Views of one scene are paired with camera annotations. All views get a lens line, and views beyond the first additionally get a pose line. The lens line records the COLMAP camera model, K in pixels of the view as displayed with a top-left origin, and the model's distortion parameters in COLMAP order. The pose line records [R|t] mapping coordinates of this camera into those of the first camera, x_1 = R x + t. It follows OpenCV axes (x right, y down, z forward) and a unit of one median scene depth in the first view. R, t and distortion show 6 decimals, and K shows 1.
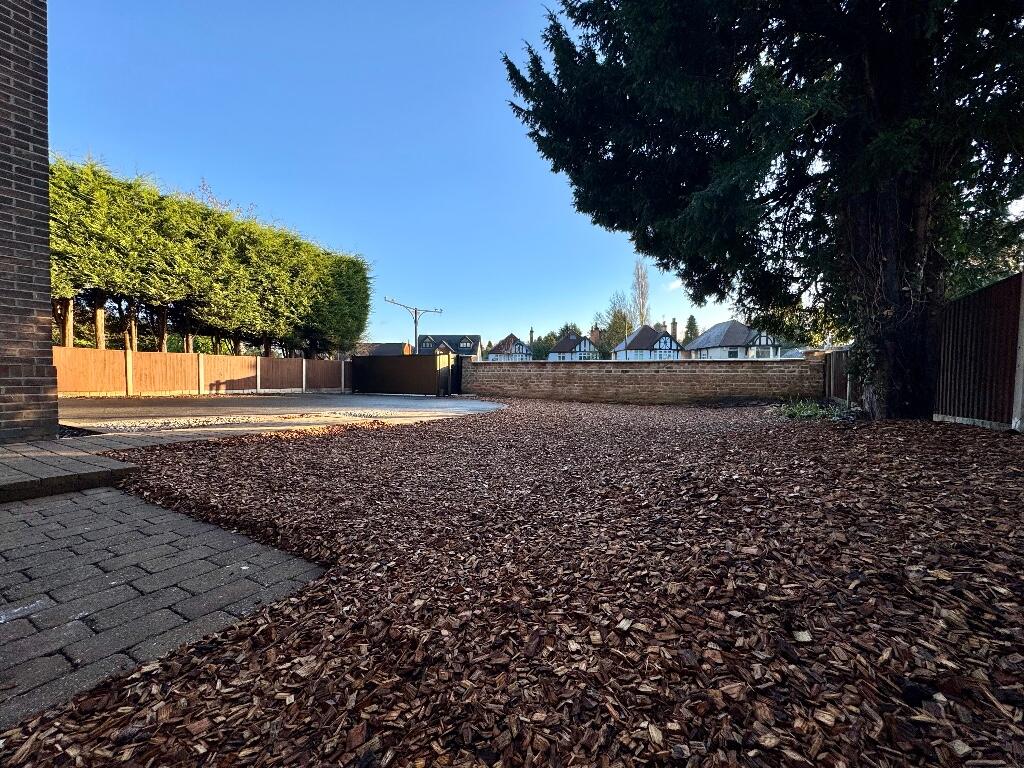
lens RADIAL K [[408.6, 0, 510.7], [0, 408.6, 384.3], [0, 0, 1]] dist [-0.008004, -0.000109]
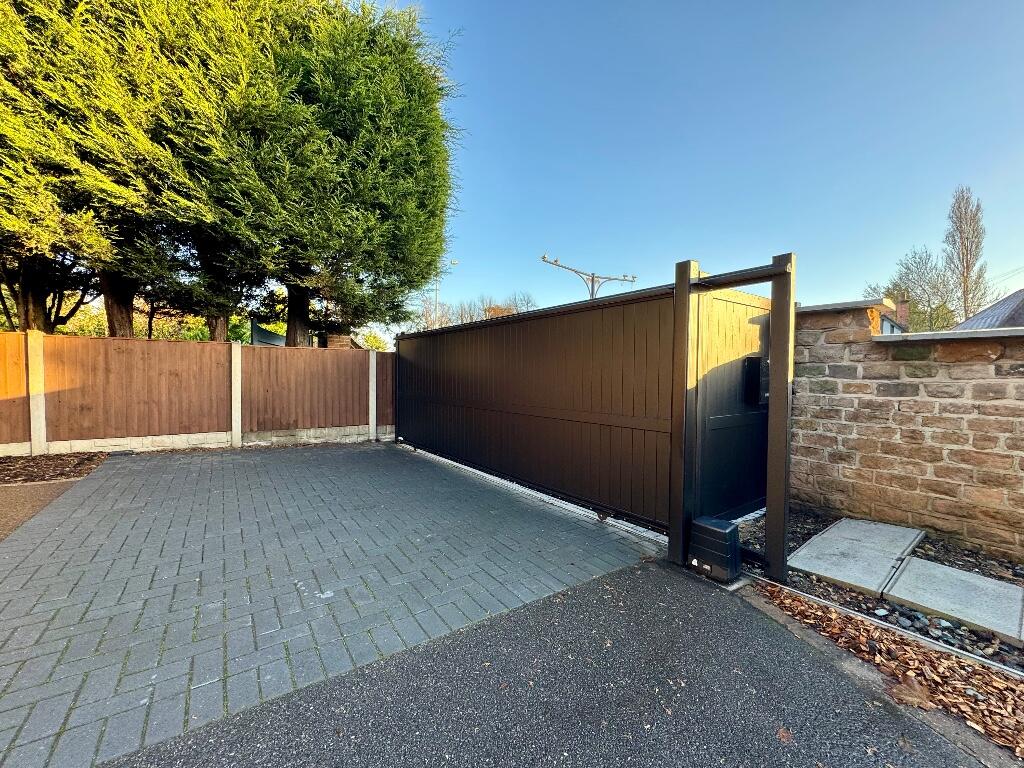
lens RADIAL K [[408.6, 0, 510.7], [0, 408.6, 384.3], [0, 0, 1]] dist [-0.008004, -0.000109]
pose [[0.907299, 0.014680, -0.420229, -0.171805], [-0.017629, 0.999840, -0.003136, -0.032024], [0.420116, 0.010254, 0.907413, 0.802437]]
